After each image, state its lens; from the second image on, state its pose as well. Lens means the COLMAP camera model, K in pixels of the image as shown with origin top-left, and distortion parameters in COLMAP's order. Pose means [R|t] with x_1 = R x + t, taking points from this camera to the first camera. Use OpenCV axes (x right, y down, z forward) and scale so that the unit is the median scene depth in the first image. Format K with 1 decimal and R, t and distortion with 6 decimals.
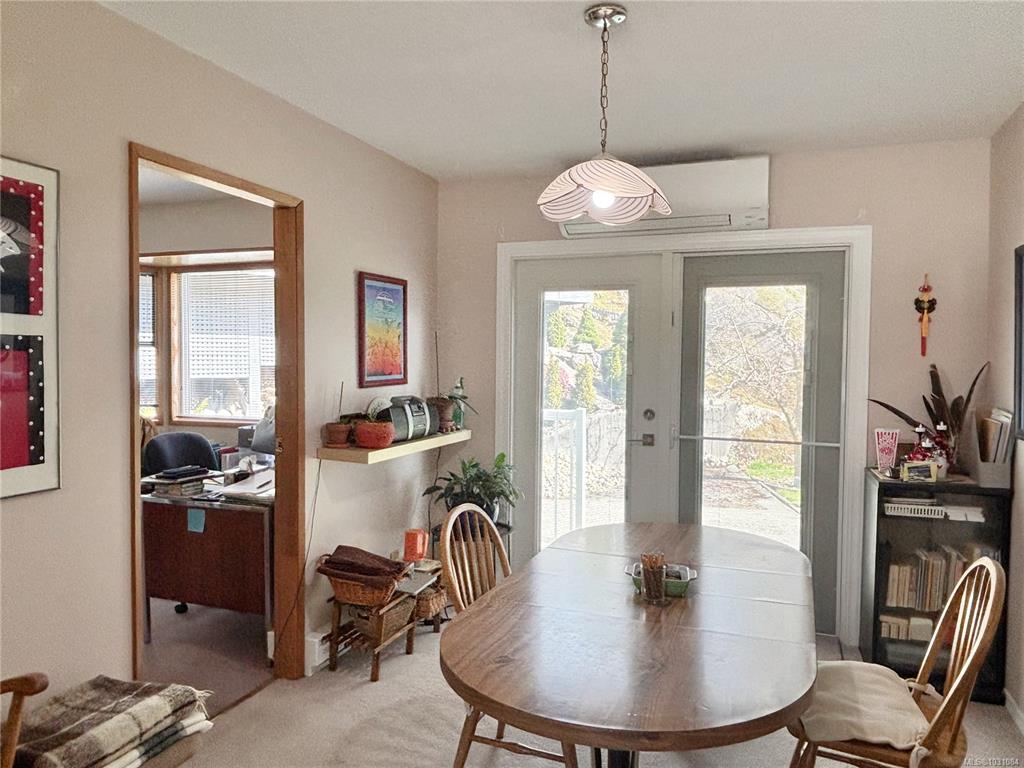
lens RADIAL K [[712.9, 0, 510.5], [0, 712.9, 378.8], [0, 0, 1]] dist [0.013306, -0.028122]
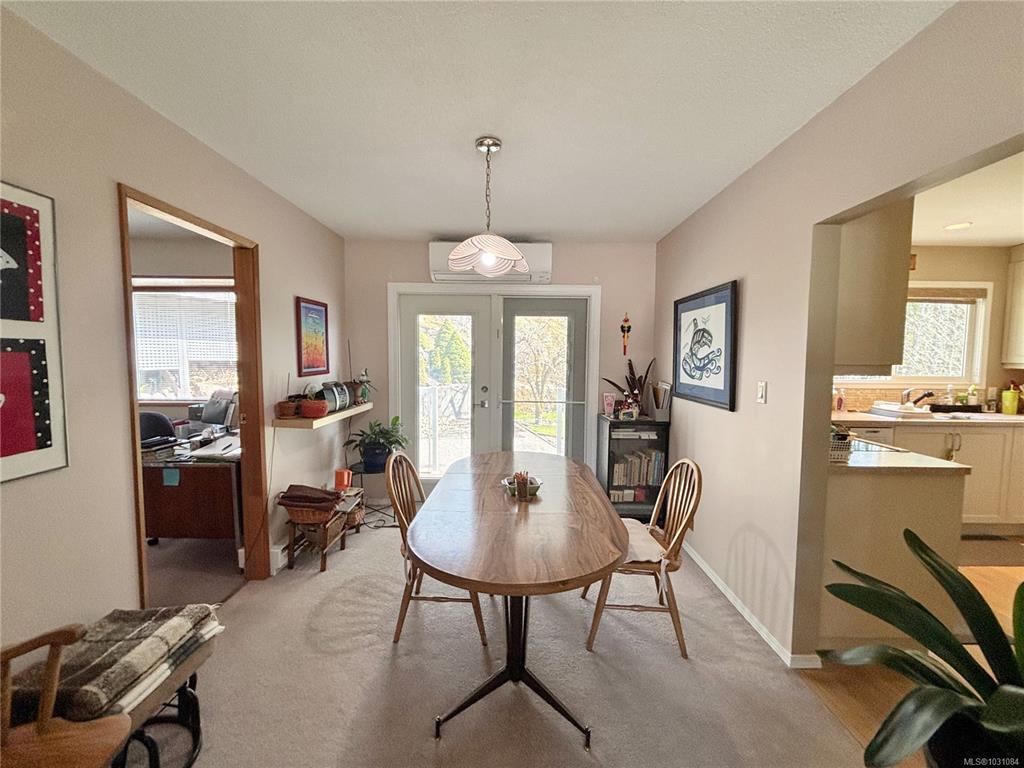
lens RADIAL K [[411.9, 0, 511.7], [0, 411.9, 384.6], [0, 0, 1]] dist [-0.004001, -0.001101]
pose [[0.938996, -0.023896, 0.343096, -0.105444], [0.009016, 0.998951, 0.044900, -0.006083], [-0.343809, -0.039068, 0.938227, 0.063009]]
